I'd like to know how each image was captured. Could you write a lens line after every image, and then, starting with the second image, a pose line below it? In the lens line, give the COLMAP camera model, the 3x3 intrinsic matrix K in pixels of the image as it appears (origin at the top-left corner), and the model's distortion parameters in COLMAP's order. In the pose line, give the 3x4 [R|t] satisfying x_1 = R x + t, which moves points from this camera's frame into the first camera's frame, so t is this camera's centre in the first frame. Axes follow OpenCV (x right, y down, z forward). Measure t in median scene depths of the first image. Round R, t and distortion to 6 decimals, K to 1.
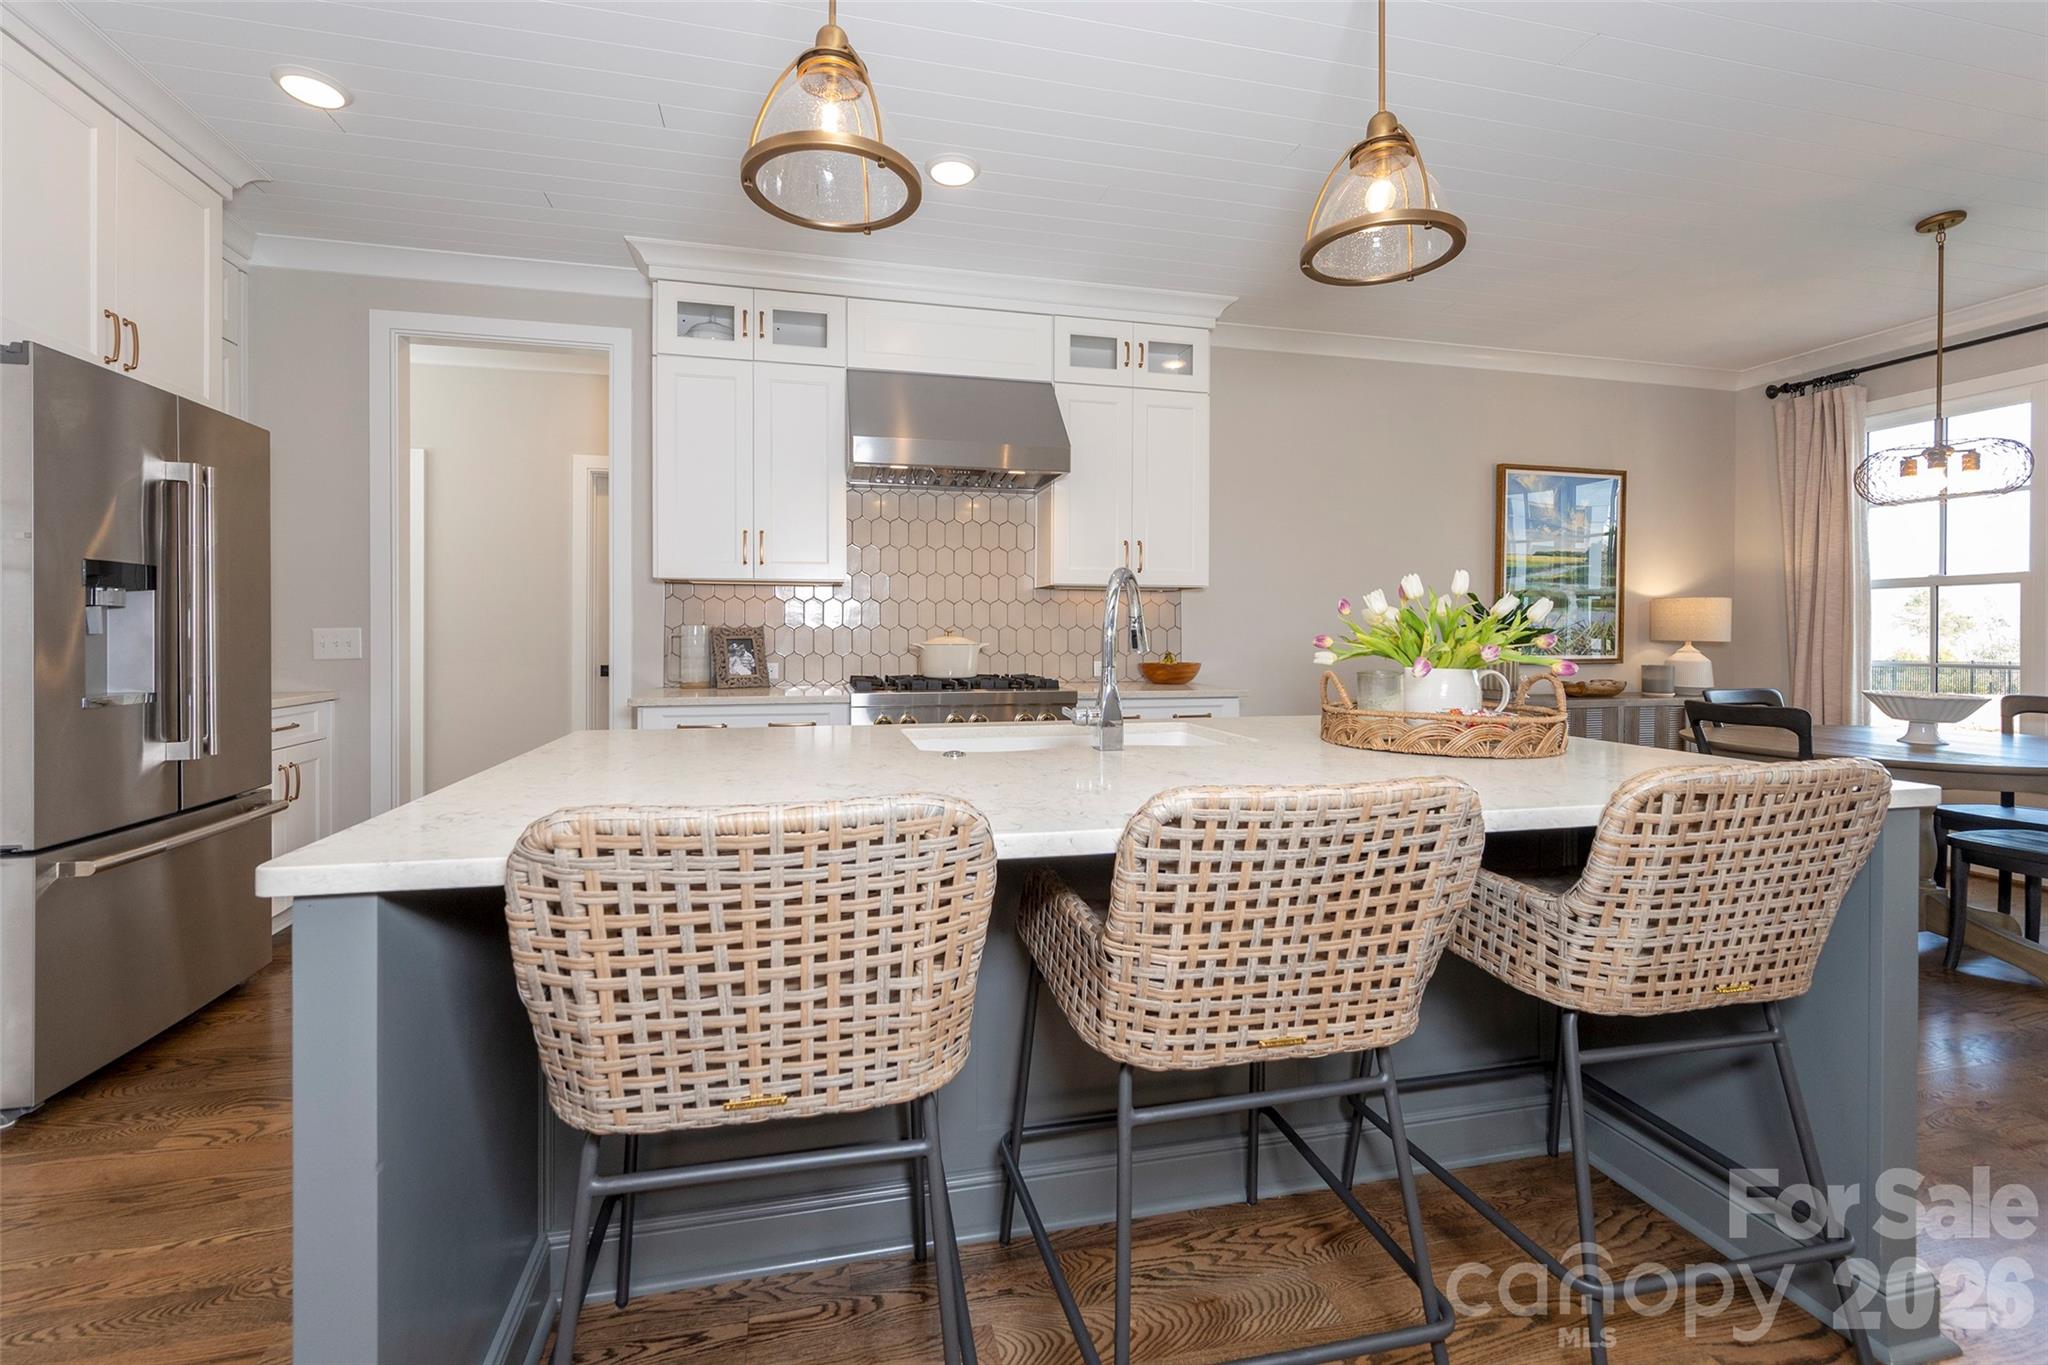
lens RADIAL K [[853.0, 0, 1013.6], [0, 853.0, 646.2], [0, 0, 1]] dist [-0.005232, 0.000153]
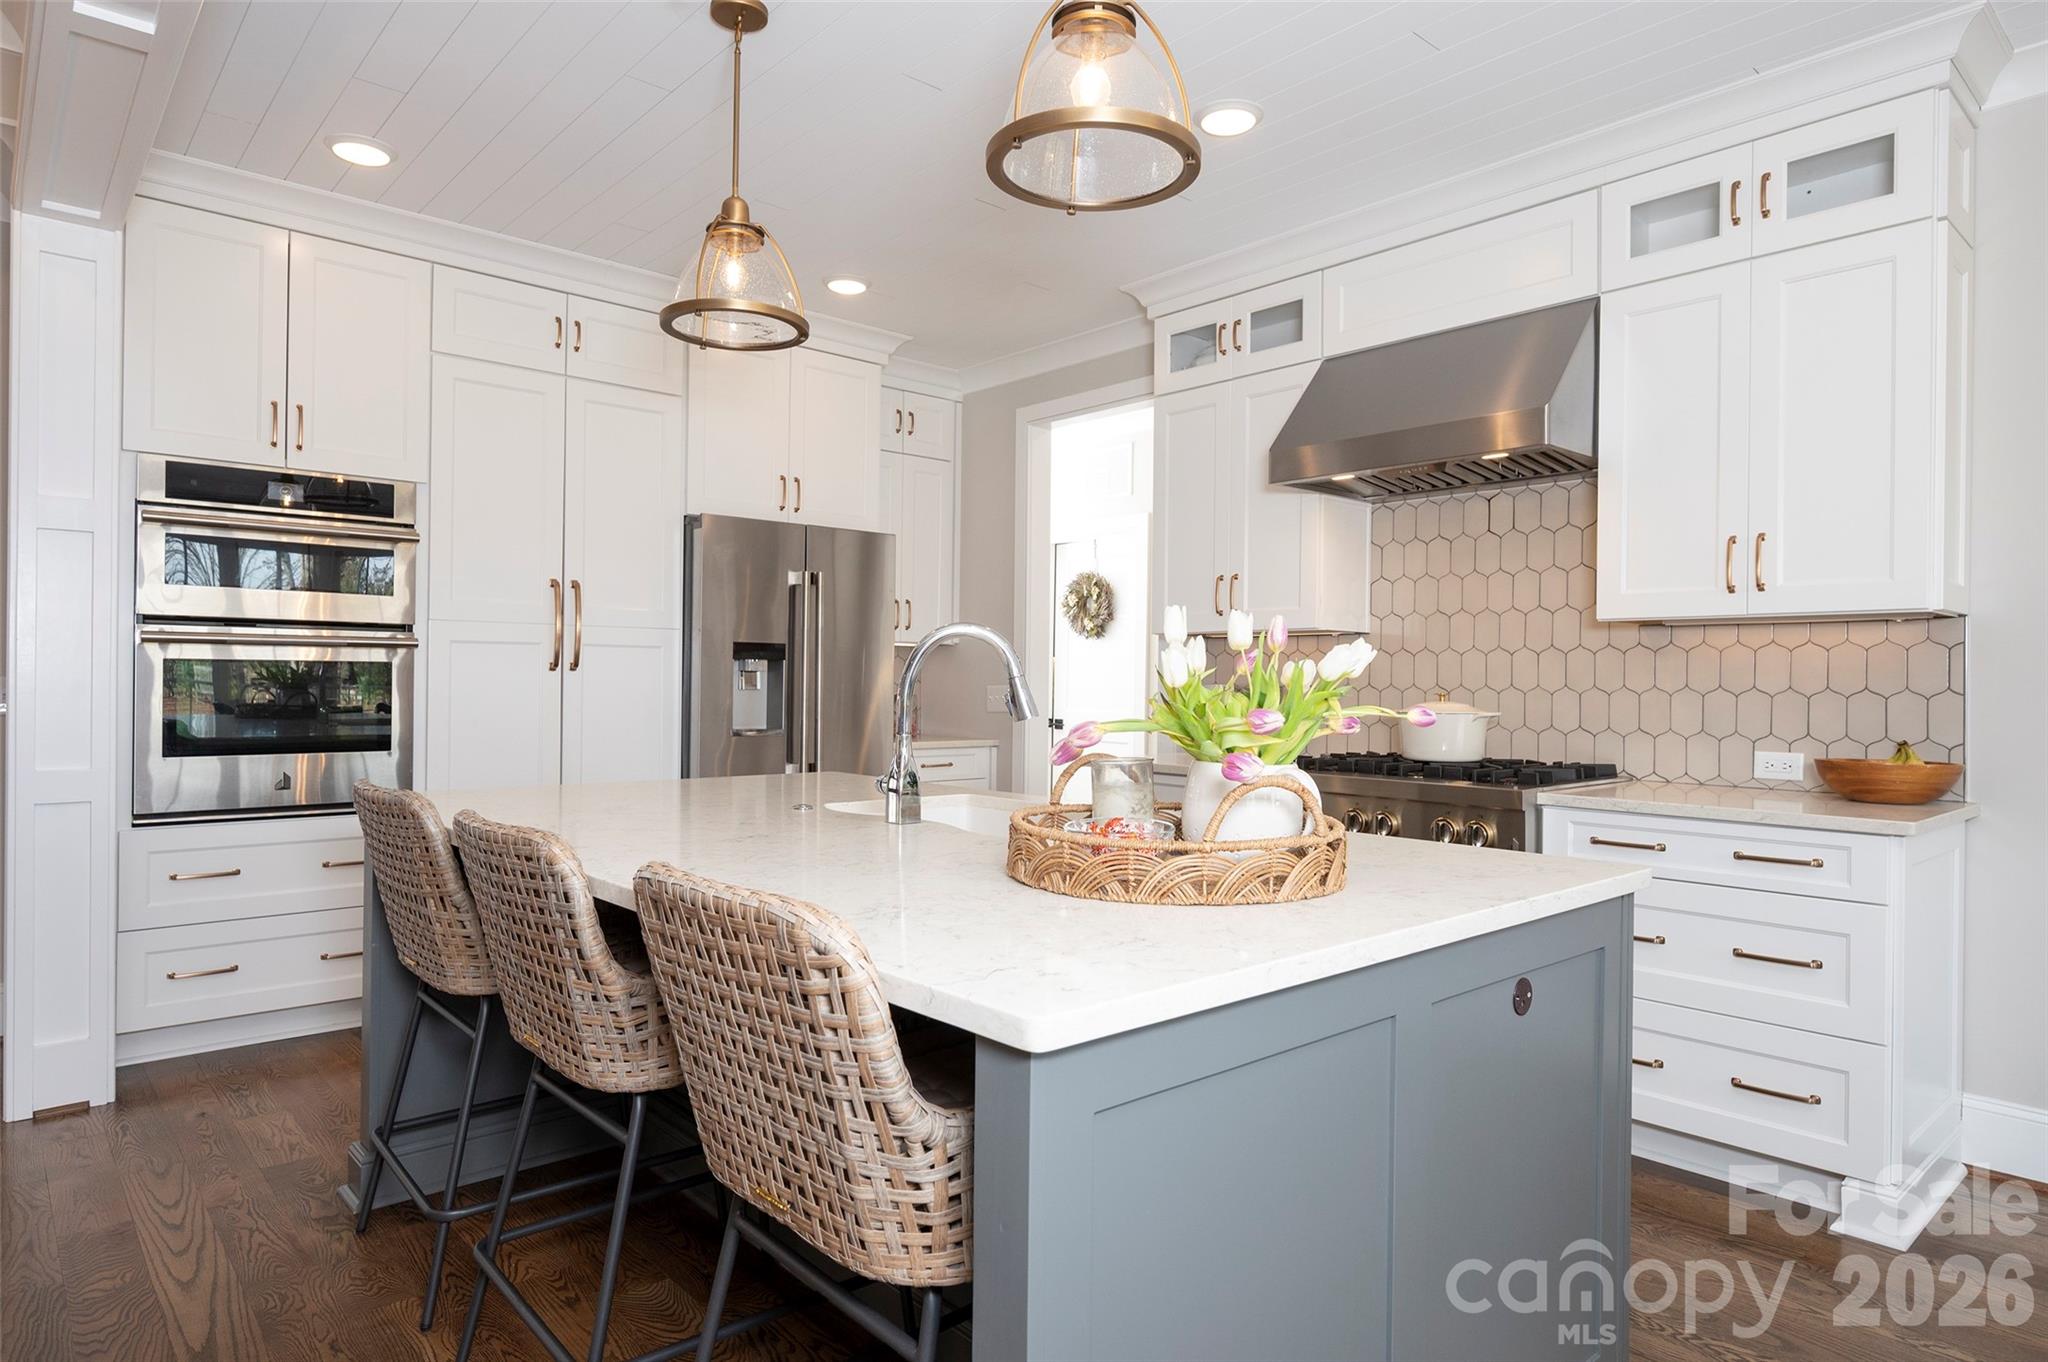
lens RADIAL K [[1203.0, 0, 992.5], [0, 1203.0, 674.8], [0, 0, 1]] dist [0.036827, -0.000817]
pose [[0.481988, -0.006729, -0.876152, 0.512101], [-0.011847, 0.999829, -0.014196, -0.013118], [0.876098, 0.017222, 0.481826, 0.160736]]
